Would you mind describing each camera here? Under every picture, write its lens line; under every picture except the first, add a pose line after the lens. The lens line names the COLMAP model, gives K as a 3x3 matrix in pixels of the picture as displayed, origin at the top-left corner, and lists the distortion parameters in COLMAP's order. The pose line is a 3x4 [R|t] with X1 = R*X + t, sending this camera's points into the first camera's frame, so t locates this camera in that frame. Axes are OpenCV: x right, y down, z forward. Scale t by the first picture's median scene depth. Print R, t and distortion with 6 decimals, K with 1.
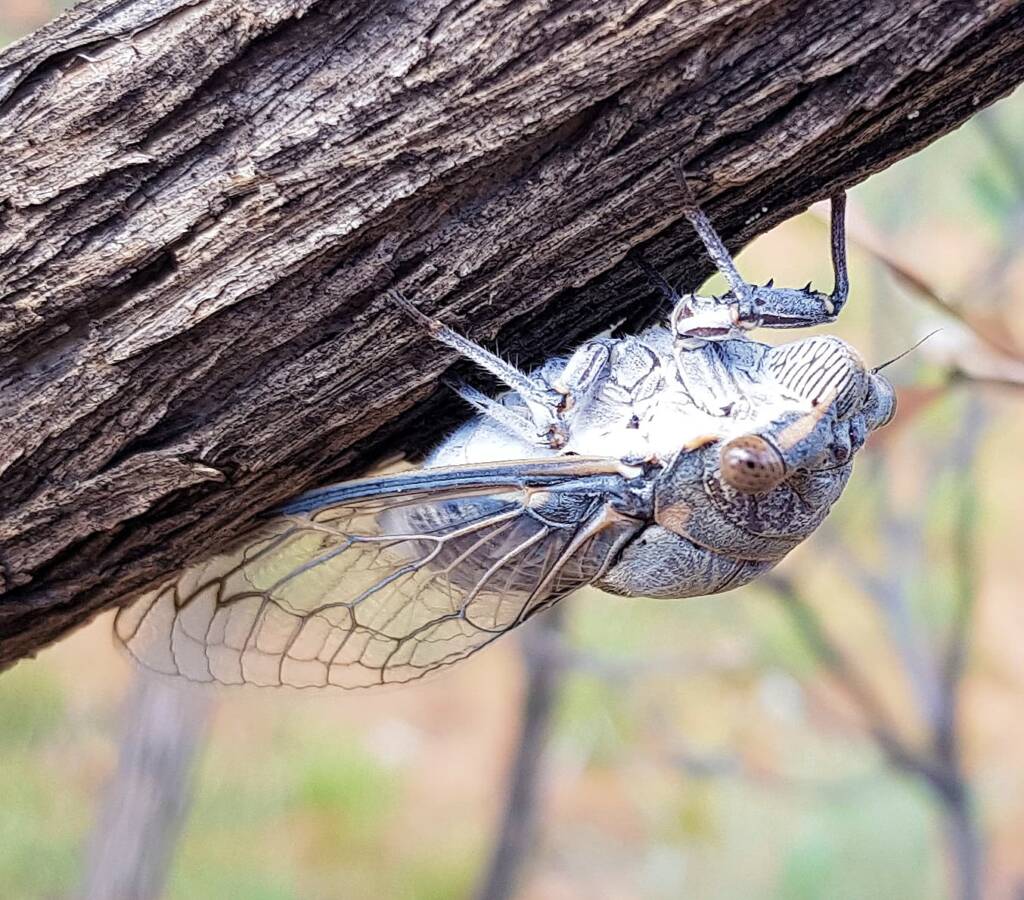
lens RADIAL K [[3074.3, 0, 663.4], [0, 3074.3, 451.3], [0, 0, 1]] dist [0.070369, -0.953959]
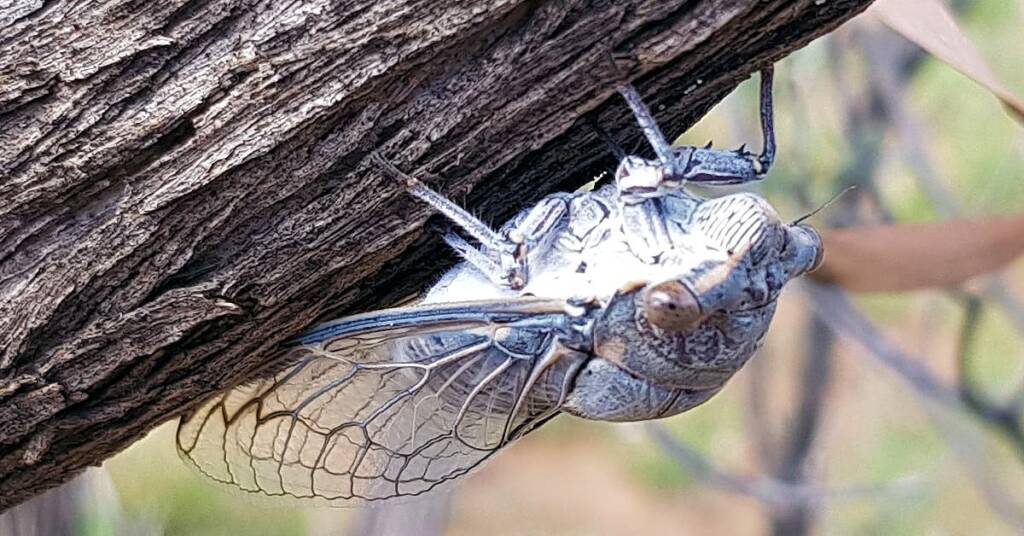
lens RADIAL K [[3777.0, 0, 512.0], [0, 3777.0, 268.0], [0, 0, 1]] dist [-0.286564, -0.564473]
pose [[0.987170, 0.007003, -0.159522, 0.189446], [-0.005662, 0.999945, 0.008859, -0.021595], [0.159575, -0.007842, 0.987155, -0.394685]]
